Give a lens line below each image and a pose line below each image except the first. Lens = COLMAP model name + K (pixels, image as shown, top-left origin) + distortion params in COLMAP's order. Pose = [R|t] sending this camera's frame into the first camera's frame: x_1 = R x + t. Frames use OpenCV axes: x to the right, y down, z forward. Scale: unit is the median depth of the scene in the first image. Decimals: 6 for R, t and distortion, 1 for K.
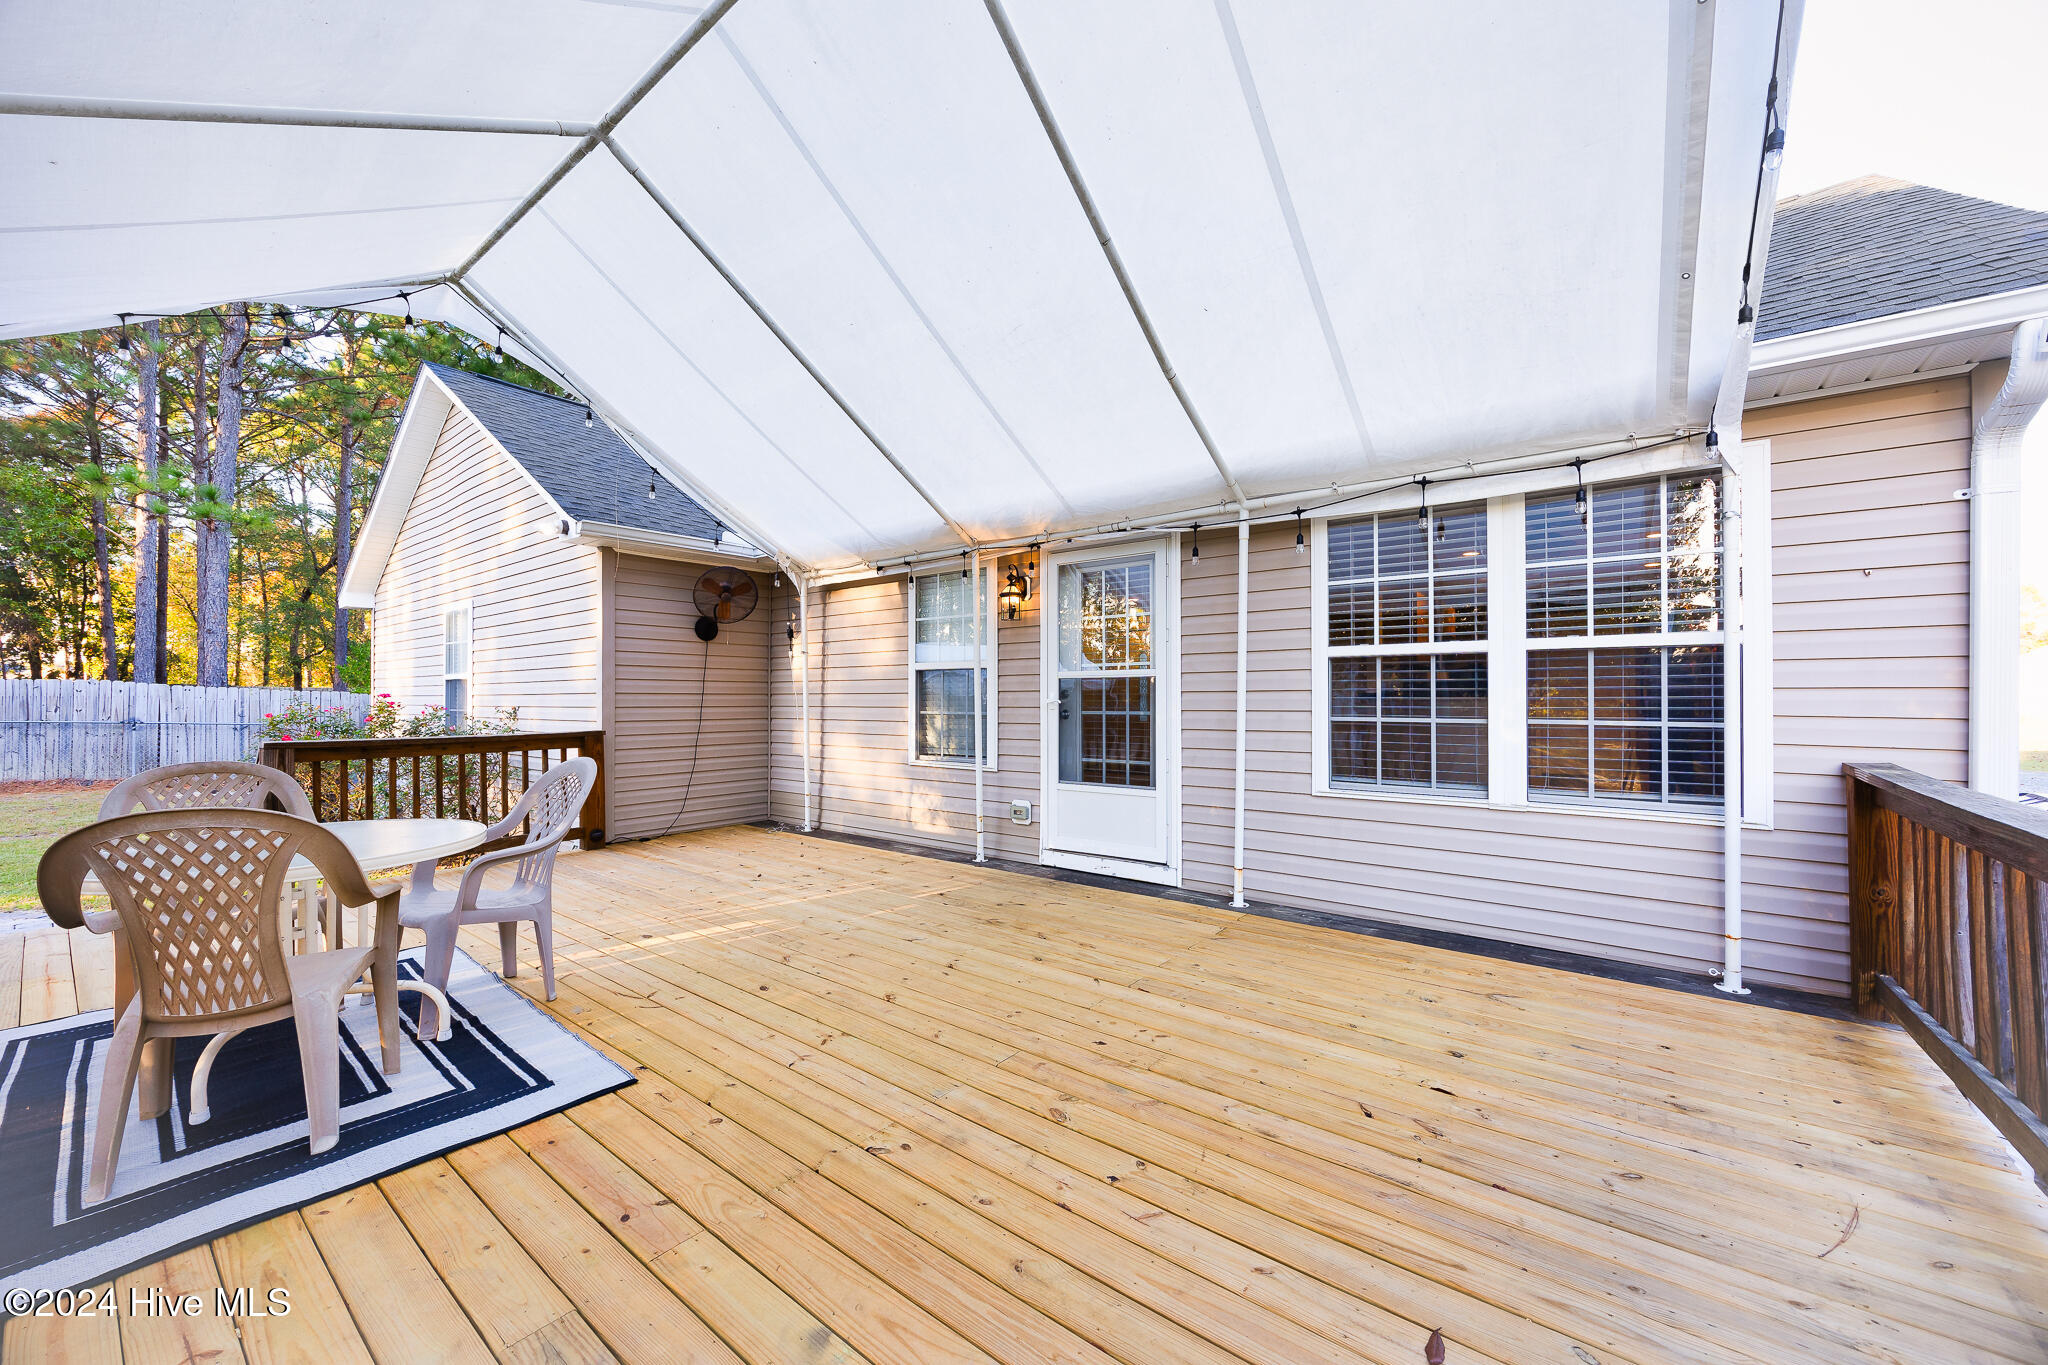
lens RADIAL K [[779.5, 0, 1034.8], [0, 779.5, 678.9], [0, 0, 1]] dist [-0.003266, -0.000166]
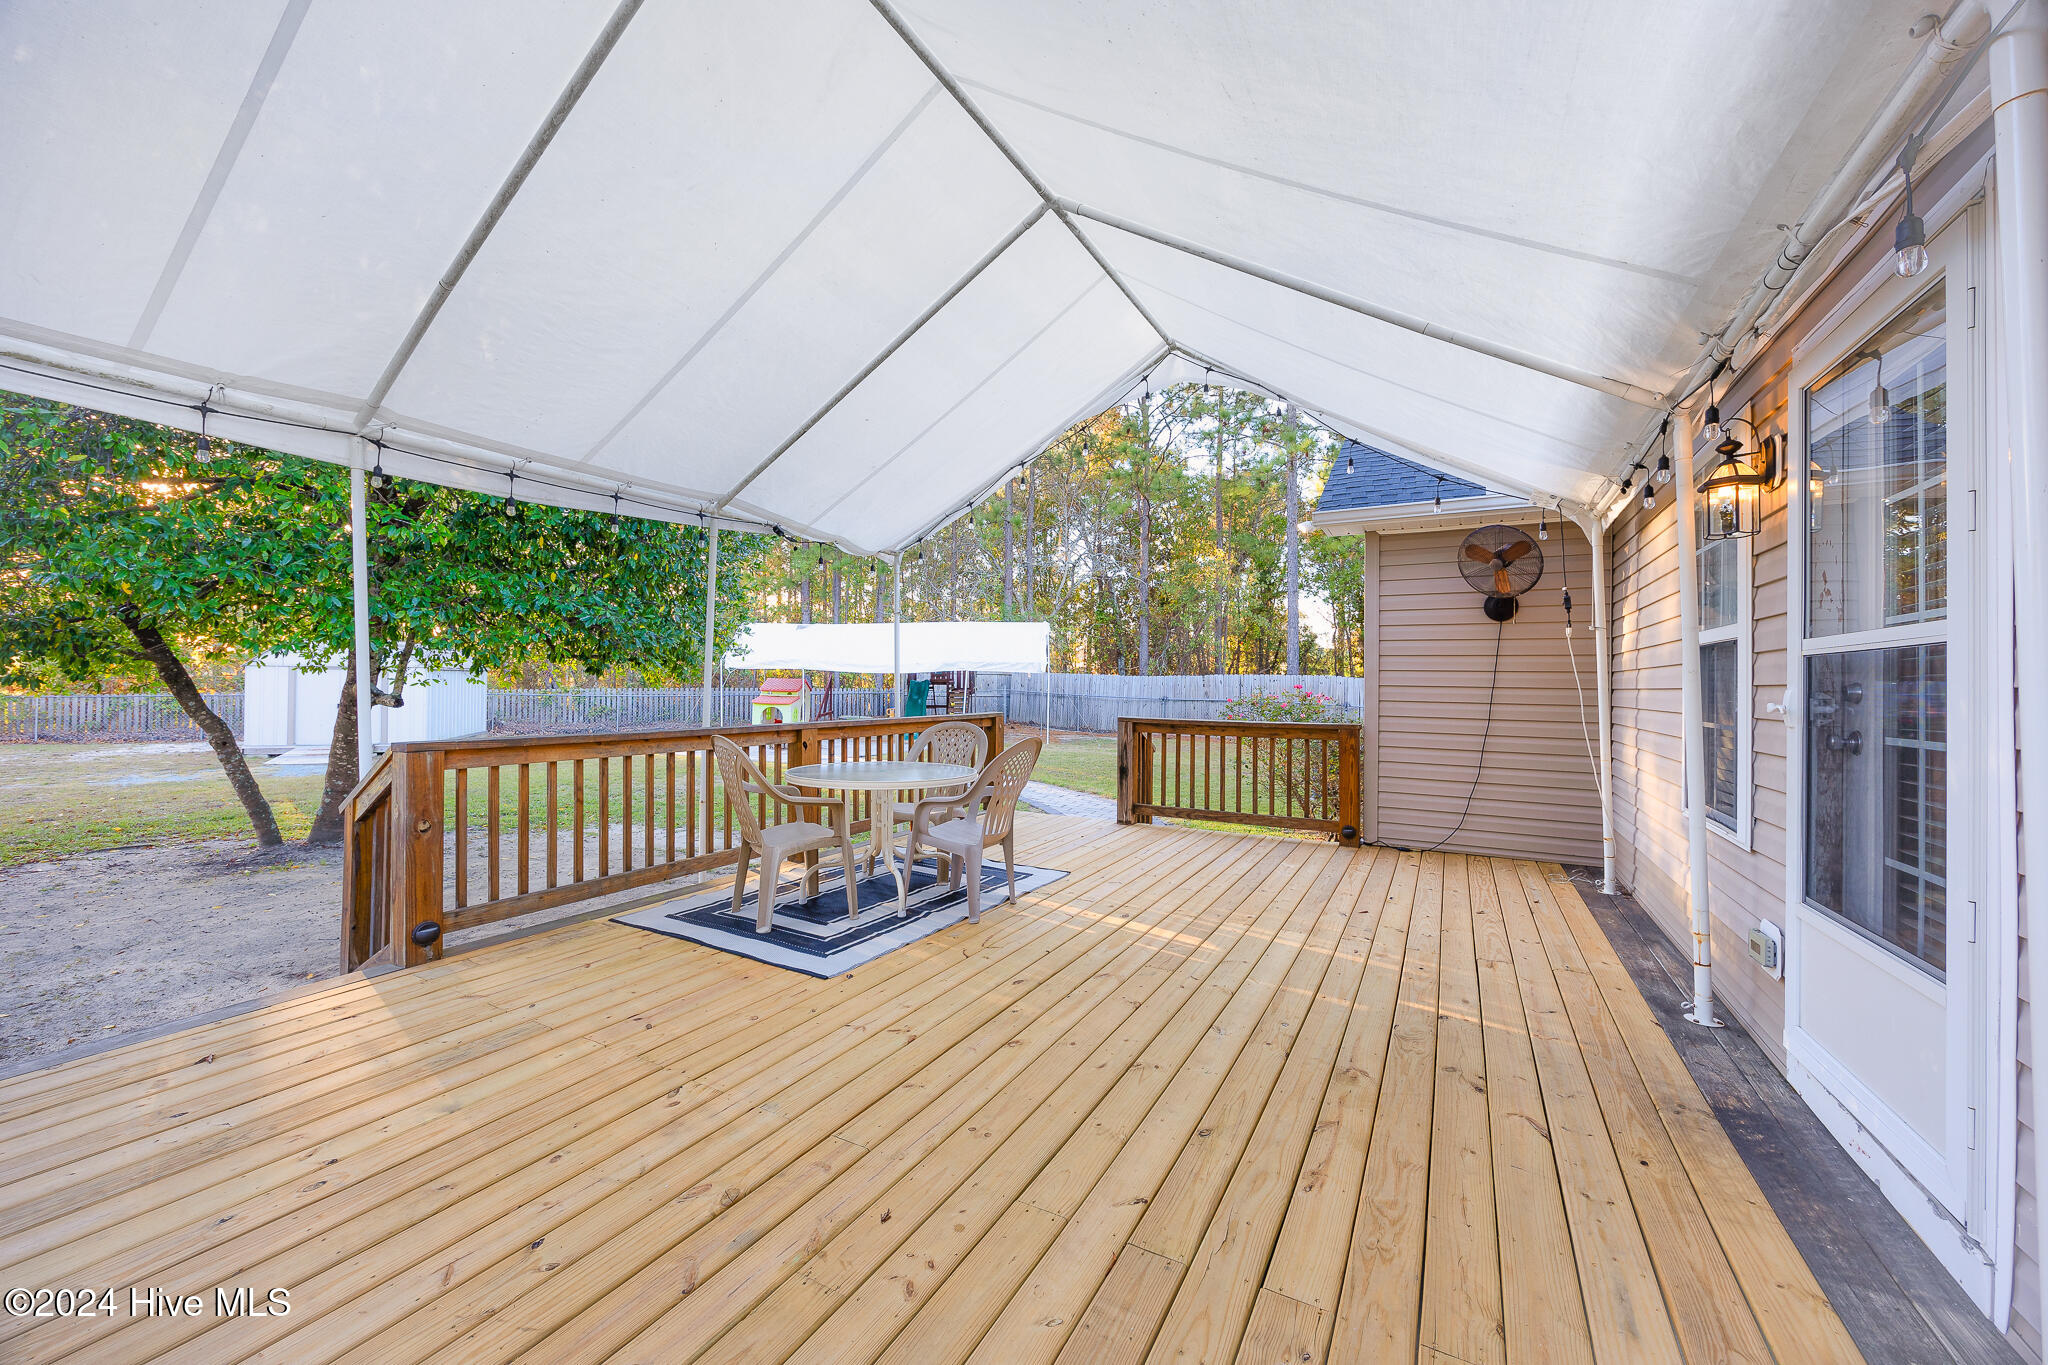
lens RADIAL K [[779.5, 0, 1031.7], [0, 779.5, 680.7], [0, 0, 1]] dist [-0.003266, -0.000166]
pose [[0.156073, -0.003184, -0.987740, 0.666361], [0.009727, 0.999951, -0.001687, 0.017679], [0.987698, -0.009344, 0.156097, 0.910328]]
